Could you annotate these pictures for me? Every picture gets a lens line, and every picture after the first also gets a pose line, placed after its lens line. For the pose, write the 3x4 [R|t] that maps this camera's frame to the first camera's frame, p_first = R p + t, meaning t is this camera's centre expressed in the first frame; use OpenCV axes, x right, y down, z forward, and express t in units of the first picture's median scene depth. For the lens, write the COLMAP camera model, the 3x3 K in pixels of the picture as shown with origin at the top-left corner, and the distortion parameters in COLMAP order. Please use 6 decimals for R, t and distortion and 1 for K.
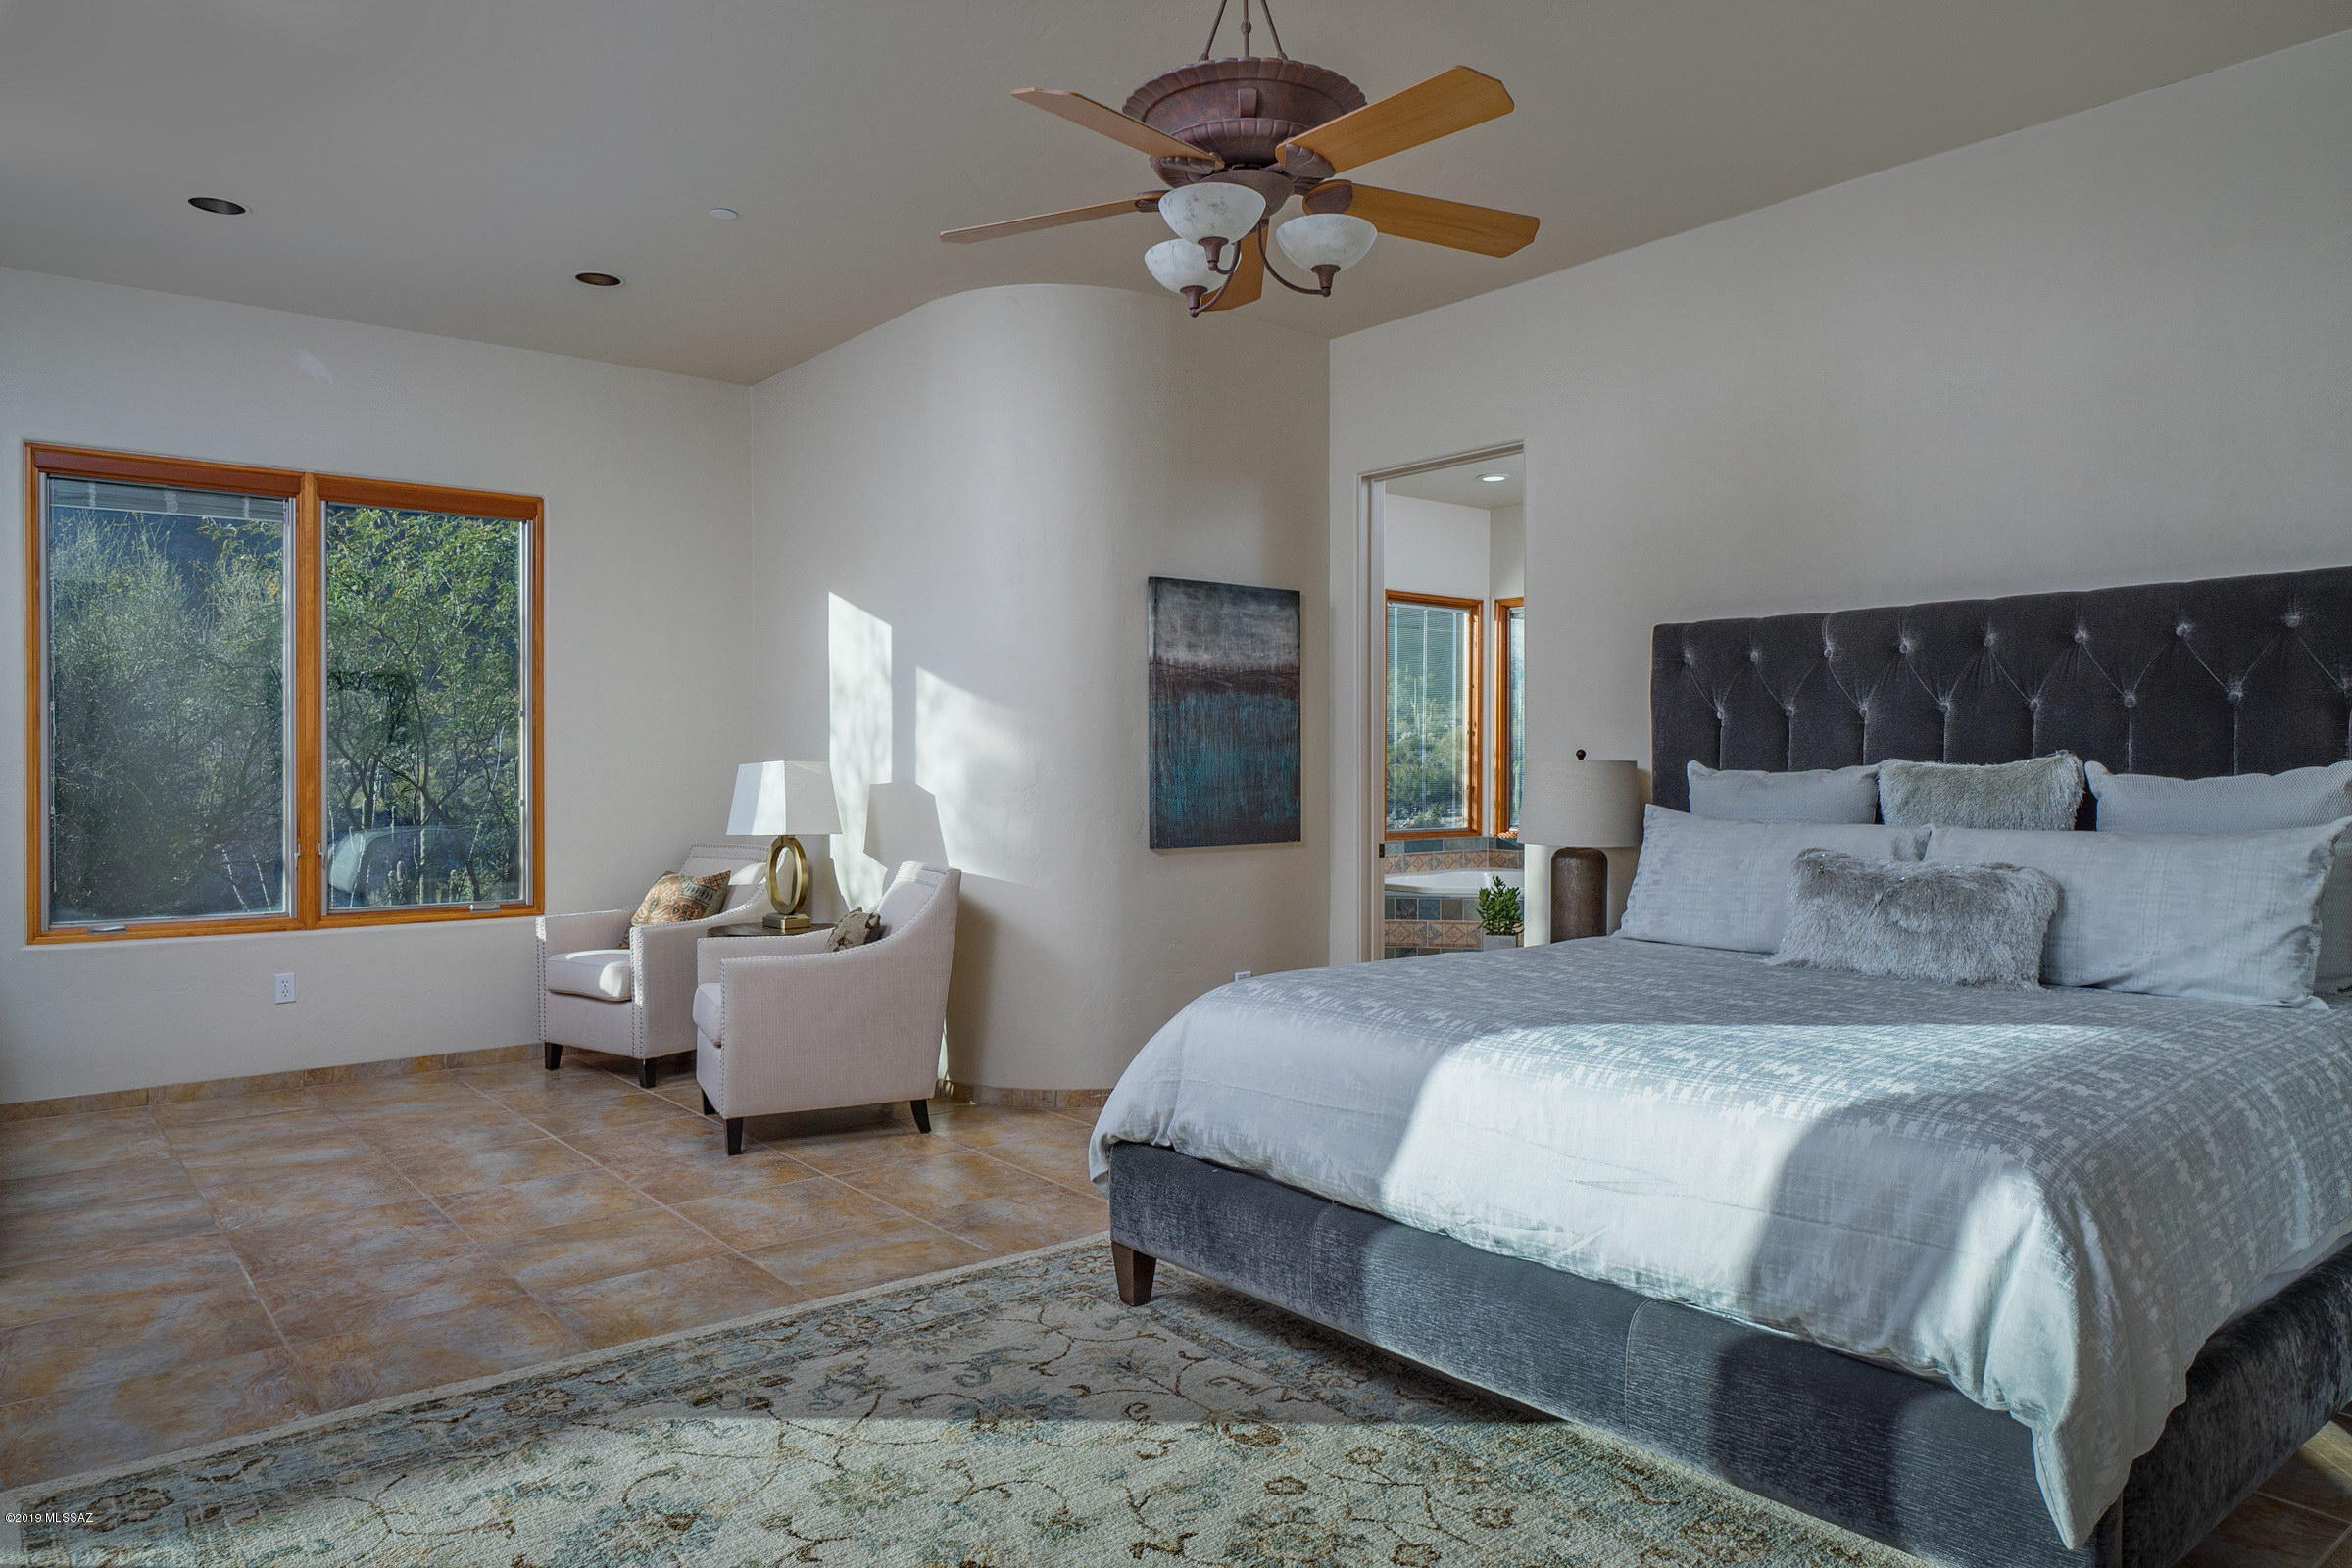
lens RADIAL K [[1502.0, 0, 1221.7], [0, 1502.0, 788.9], [0, 0, 1]] dist [0.002288, 0.004430]
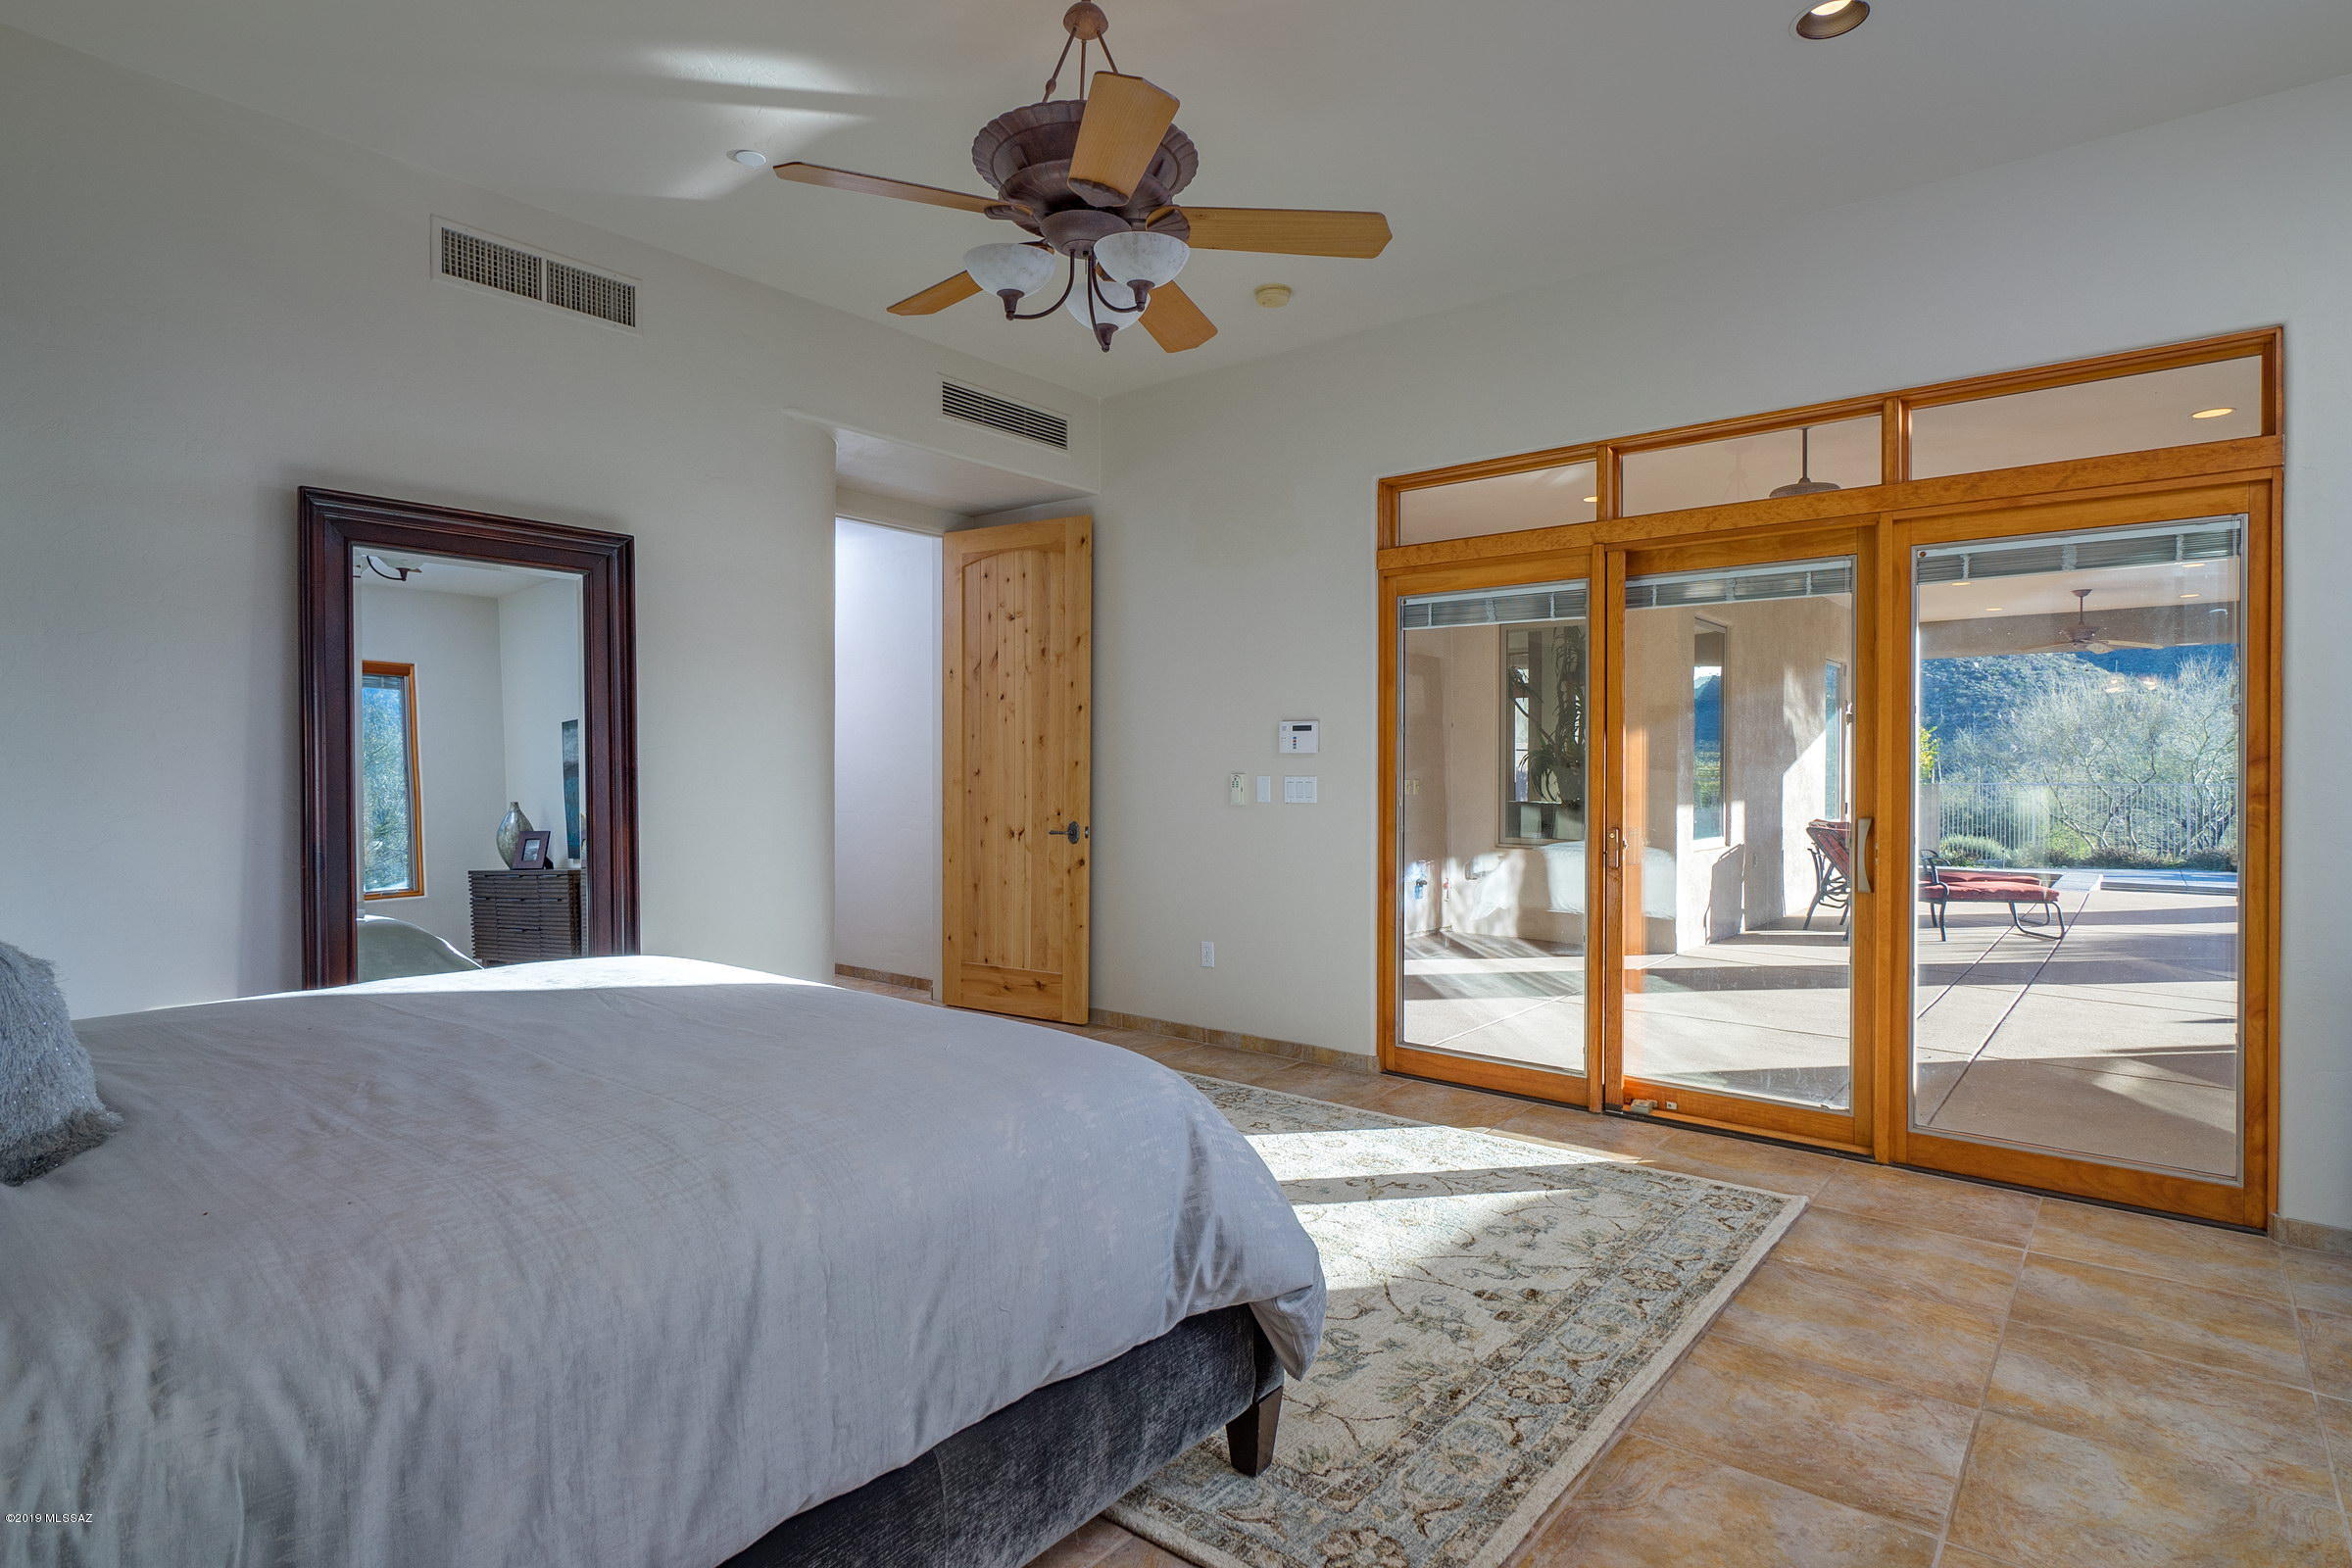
lens RADIAL K [[1203.7, 0, 1167.3], [0, 1203.7, 782.8], [0, 0, 1]] dist [0.002428, -0.000111]
pose [[-0.986294, -0.001860, -0.164985, 0.091557], [-0.006036, 0.999674, 0.024814, -0.019387], [0.164885, 0.025470, -0.985984, 1.701045]]
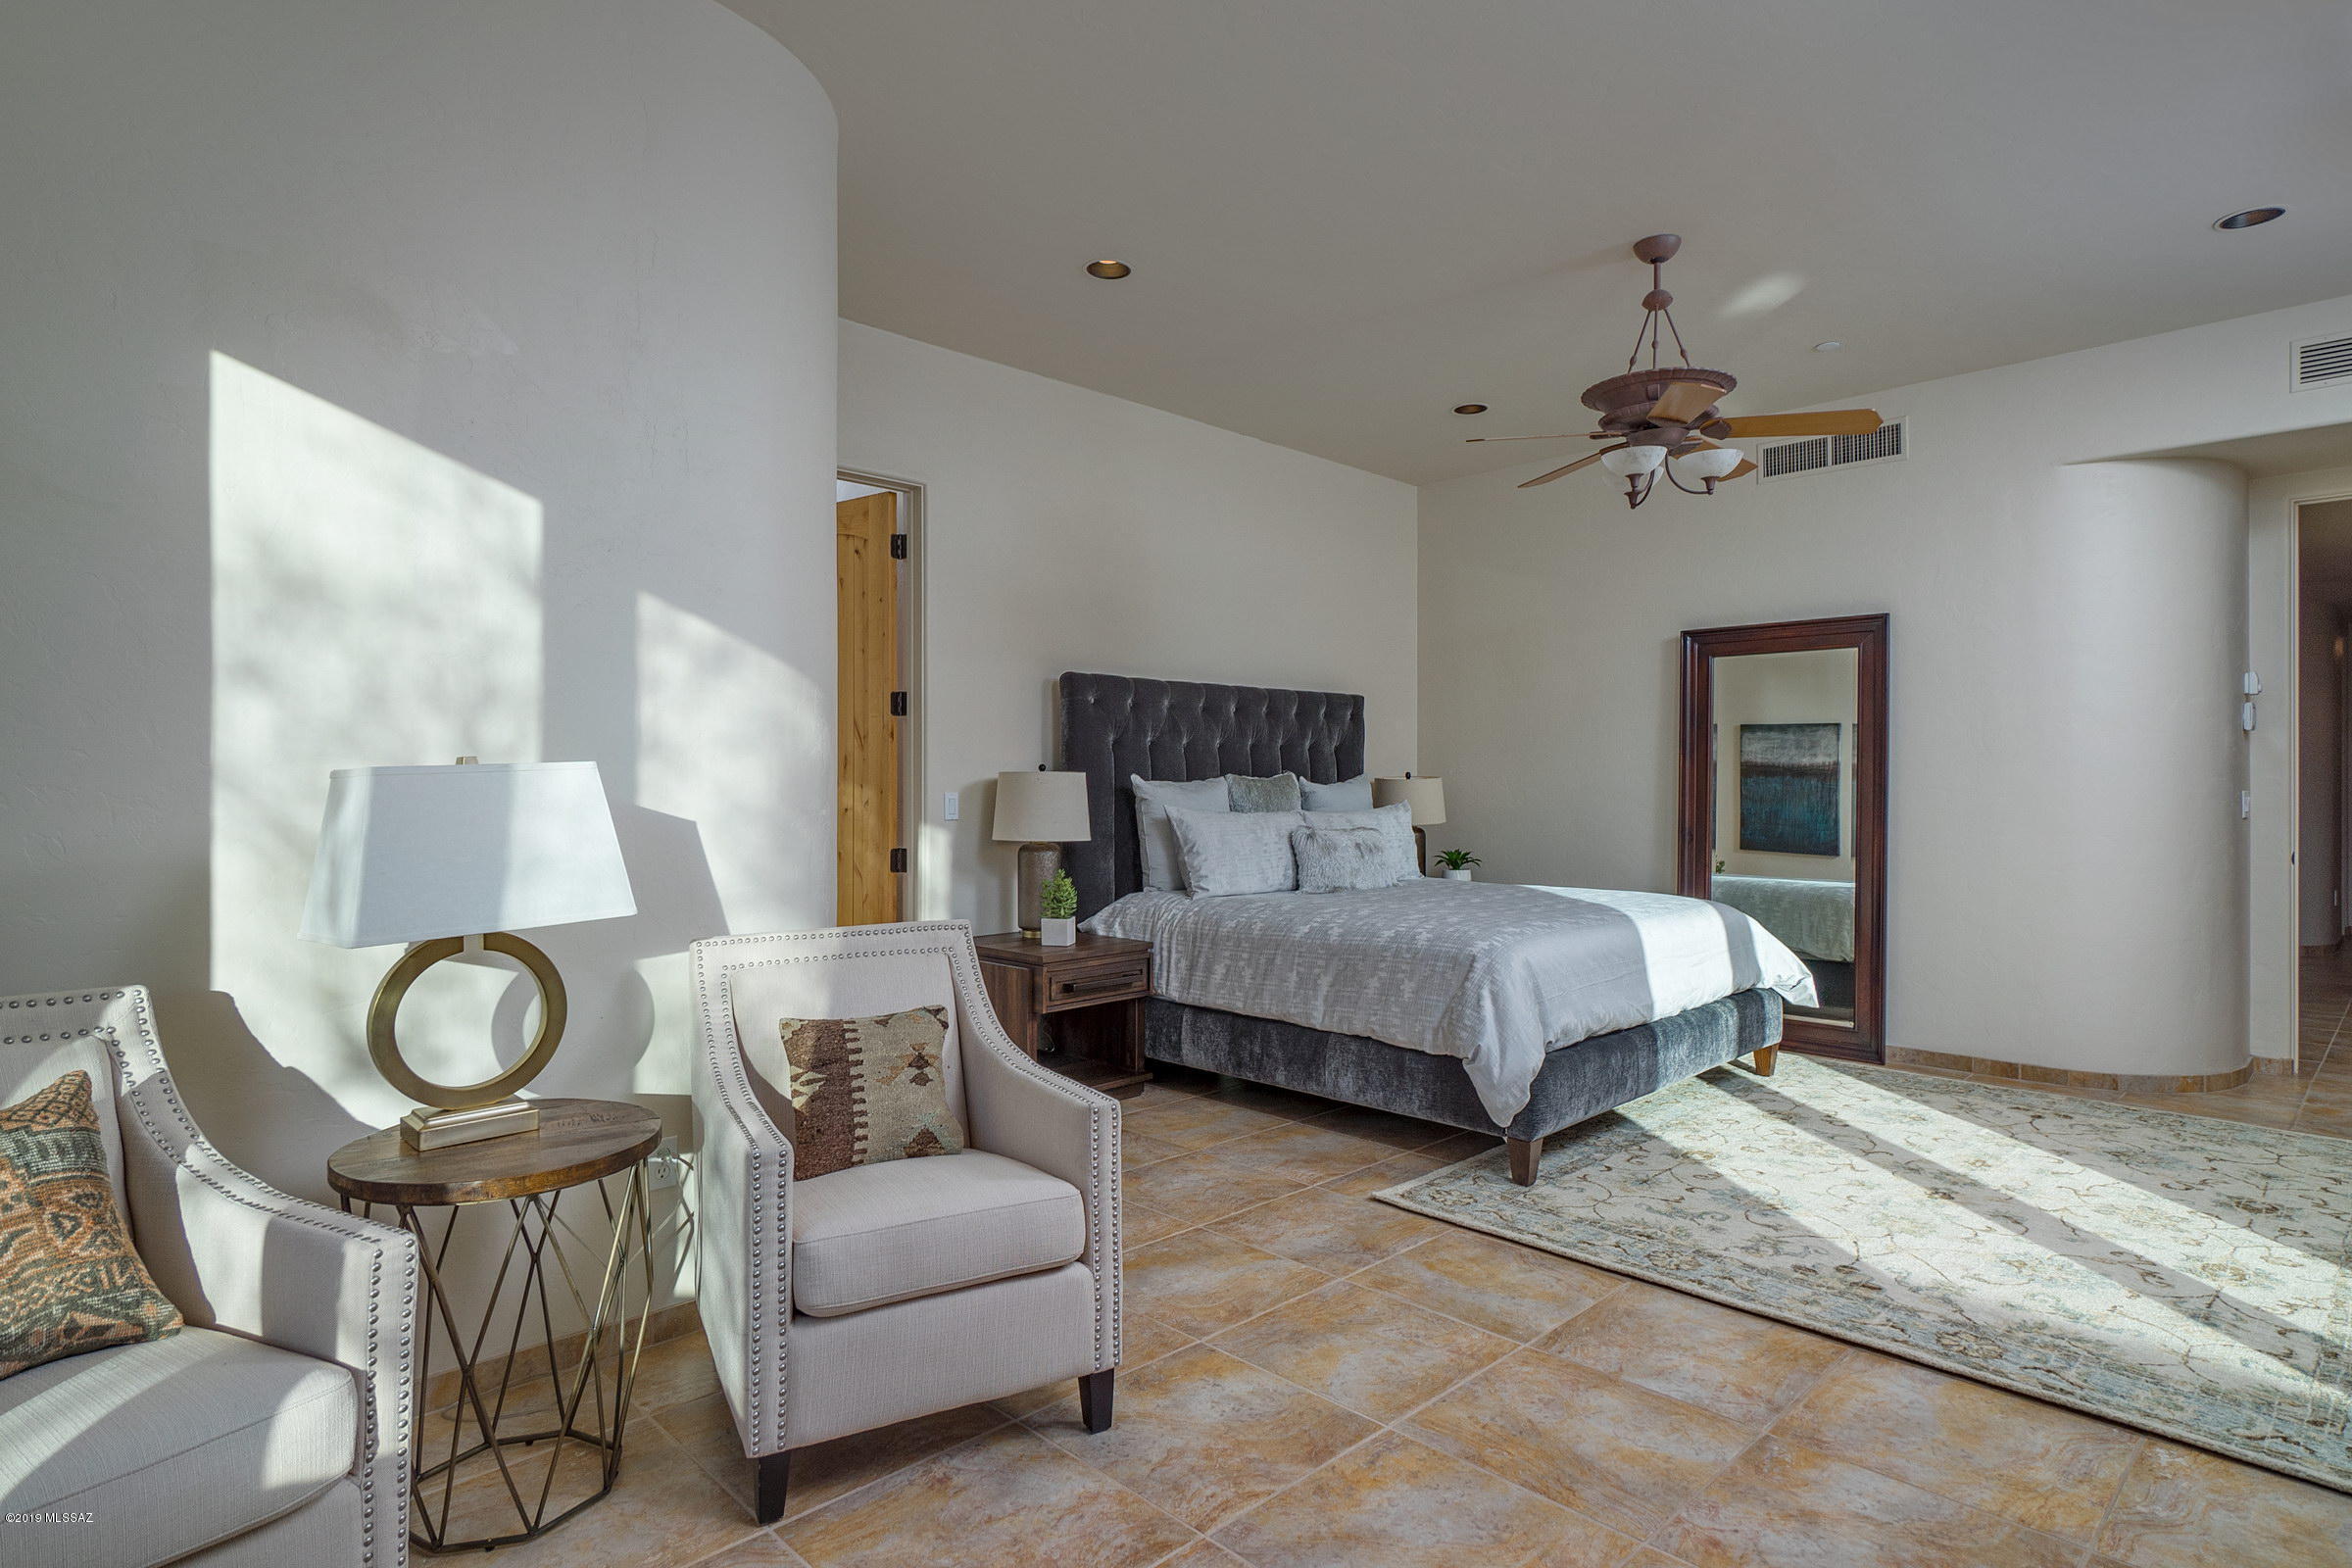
lens RADIAL K [[1203.7, 0, 1167.3], [0, 1203.7, 782.8], [0, 0, 1]] dist [0.002428, -0.000111]
pose [[-0.051384, -0.000581, 0.998679, -1.180933], [0.011342, 0.999935, 0.001165, -0.016281], [-0.998615, 0.011386, -0.051374, 1.466657]]
